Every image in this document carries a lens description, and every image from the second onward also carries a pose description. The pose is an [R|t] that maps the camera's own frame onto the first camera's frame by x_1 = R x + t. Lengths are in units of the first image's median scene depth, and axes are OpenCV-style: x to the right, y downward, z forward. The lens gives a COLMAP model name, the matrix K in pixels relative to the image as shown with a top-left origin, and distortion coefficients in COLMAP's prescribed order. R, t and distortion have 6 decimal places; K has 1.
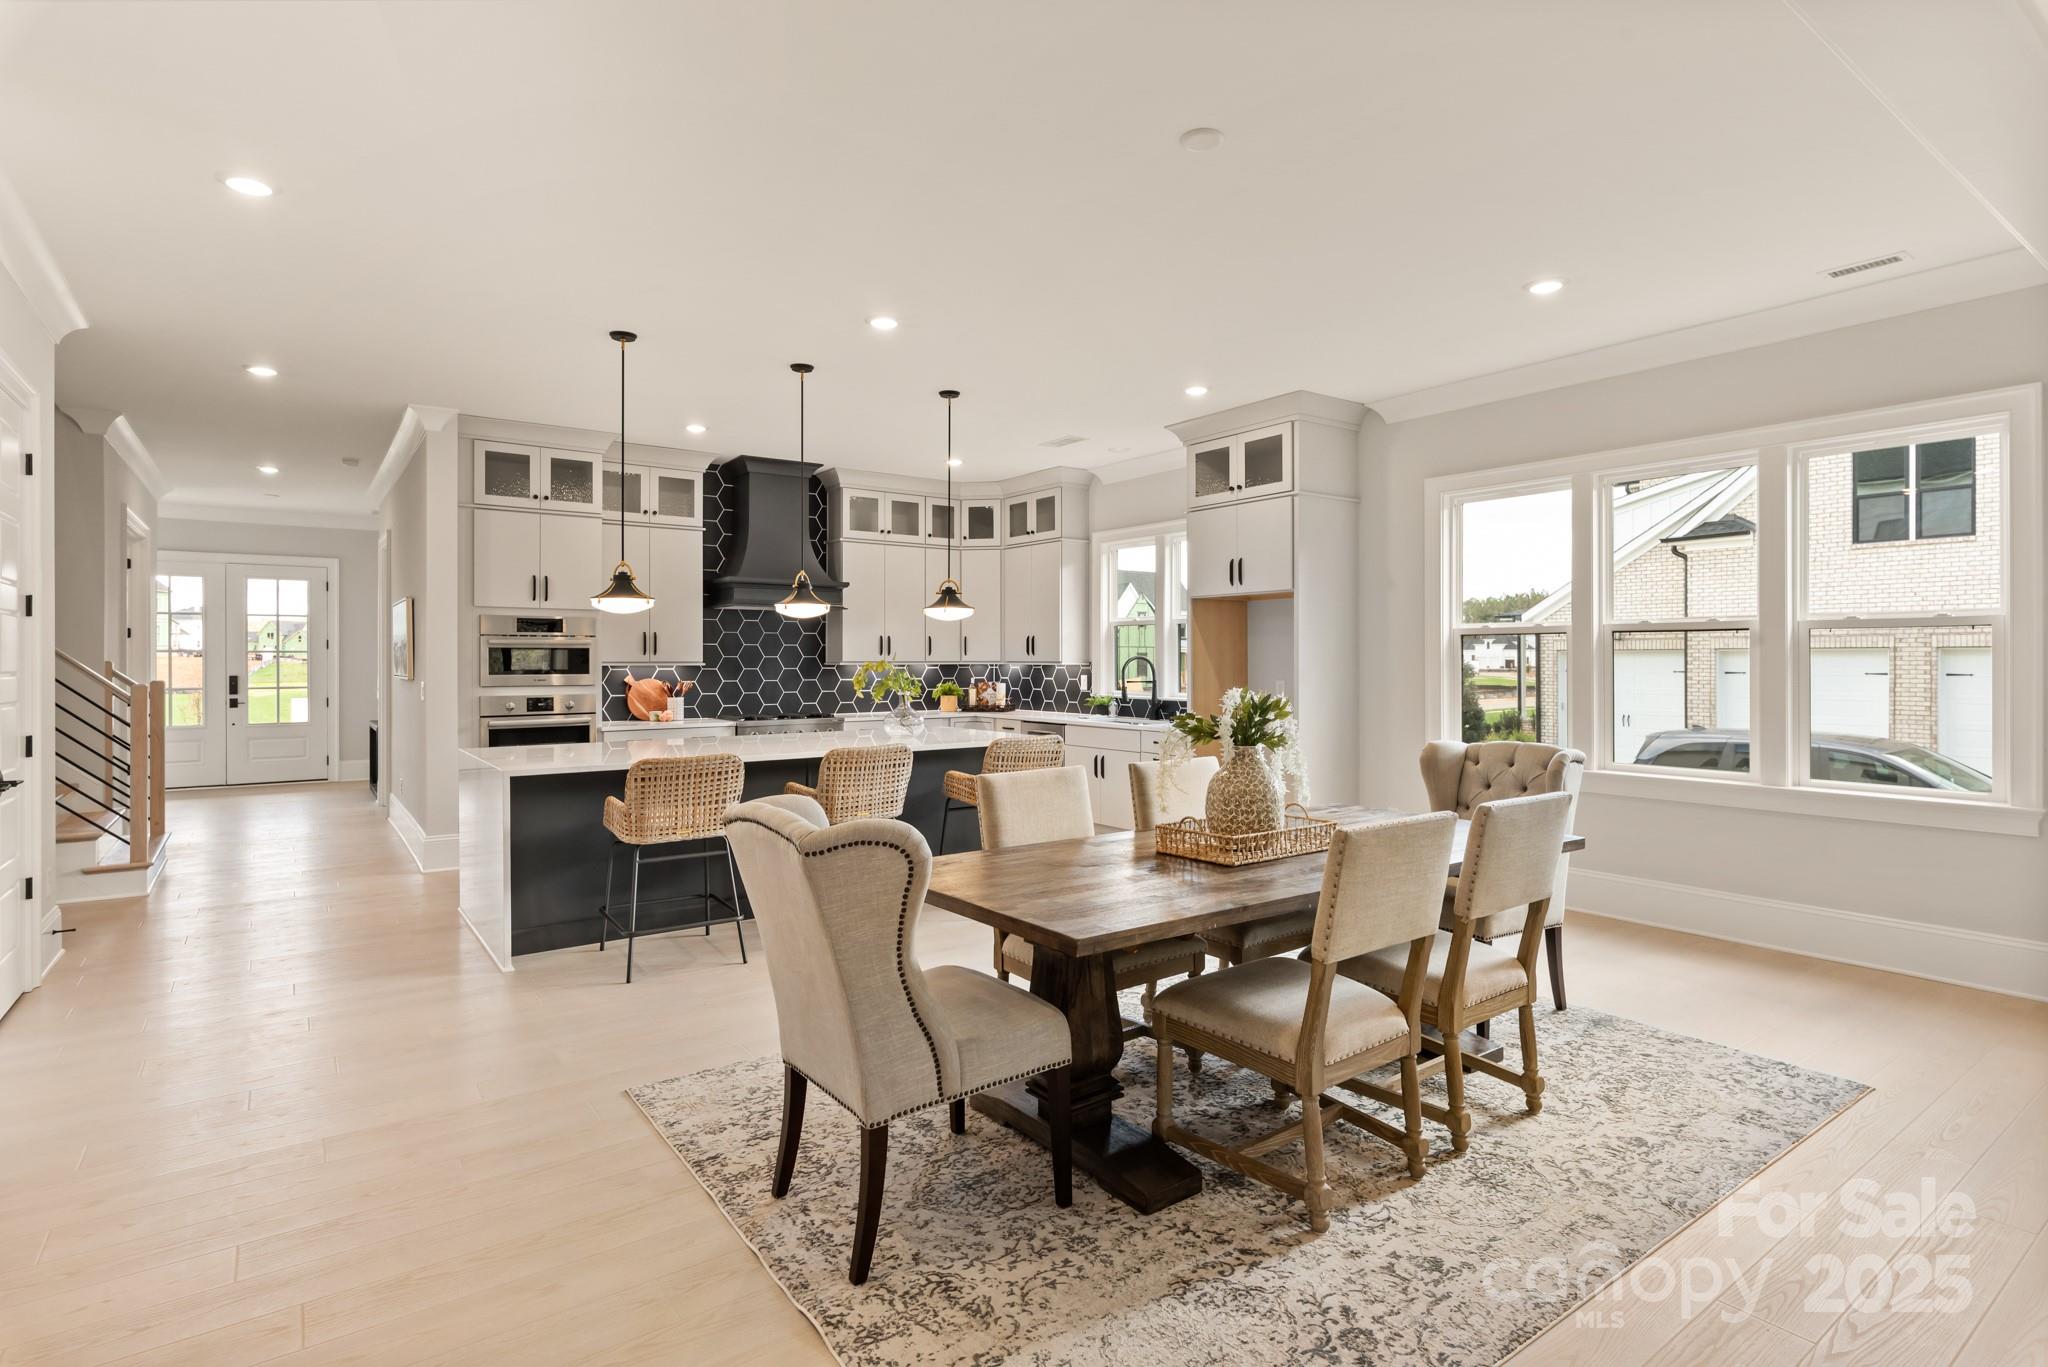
lens RADIAL K [[1044.4, 0, 1050.2], [0, 1044.4, 657.2], [0, 0, 1]] dist [-0.000152, -0.001017]
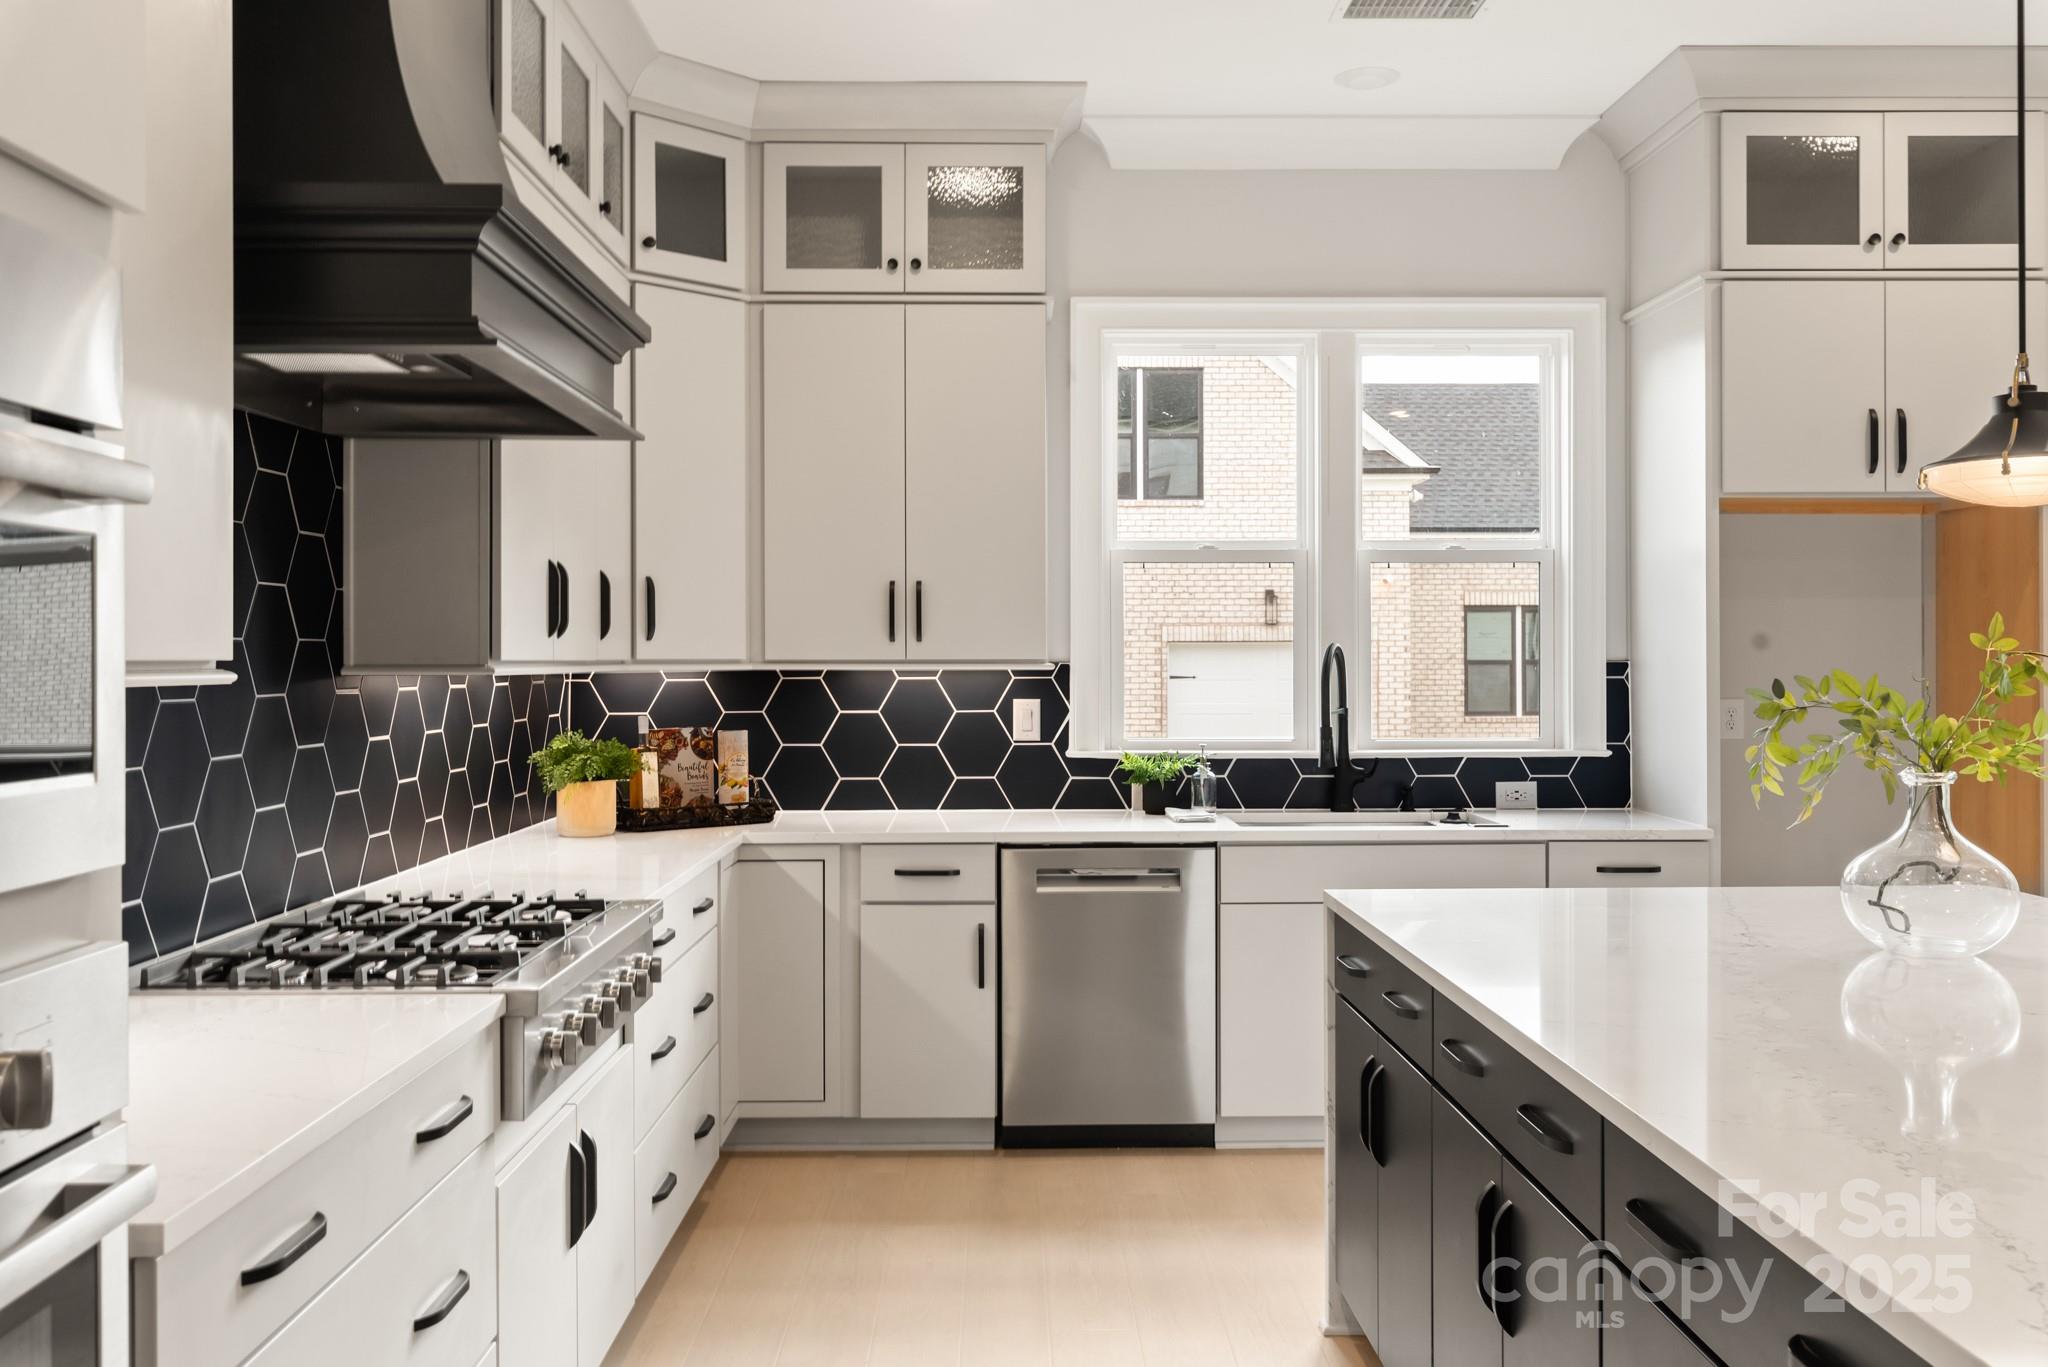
lens RADIAL K [[1705.8, 0, 1029.7], [0, 1705.8, 650.9], [0, 0, 1]] dist [0.001998, 0.000877]
pose [[0.578356, 0.002764, 0.815780, -0.573980], [0.000288, 0.999994, -0.003593, 0.004000], [-0.815784, 0.002313, 0.578352, 0.881059]]
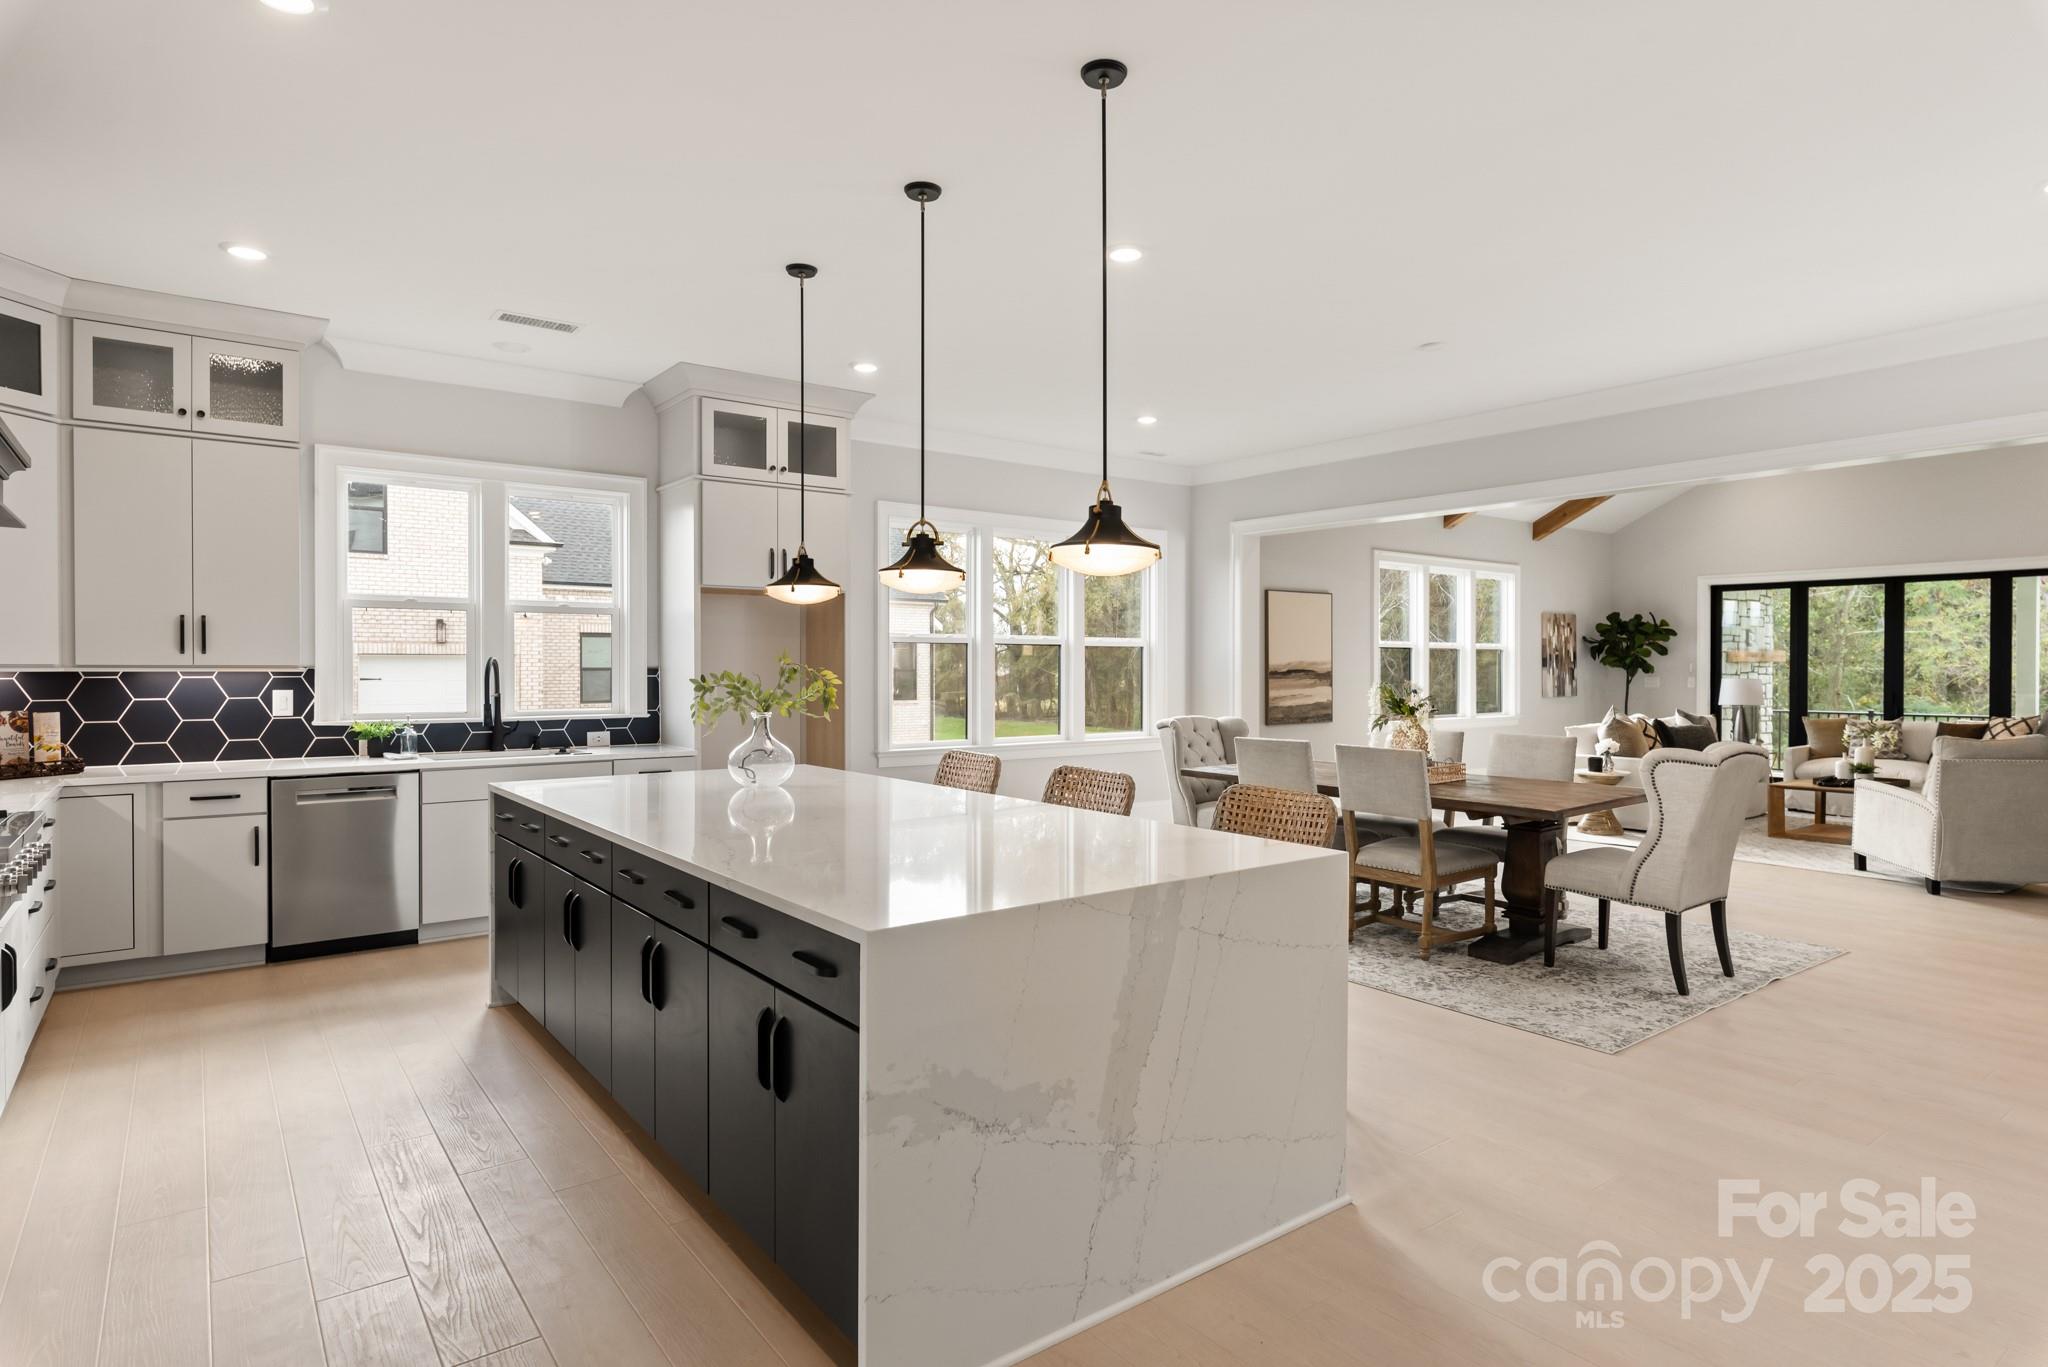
lens RADIAL K [[1106.4, 0, 1038.7], [0, 1106.4, 676.3], [0, 0, 1]] dist [-0.001121, -0.000398]
pose [[-0.022972, -0.008272, 0.999702, -0.759933], [-0.003293, 0.999961, 0.008199, 0.004577], [-0.999731, -0.003104, -0.022999, 0.797862]]
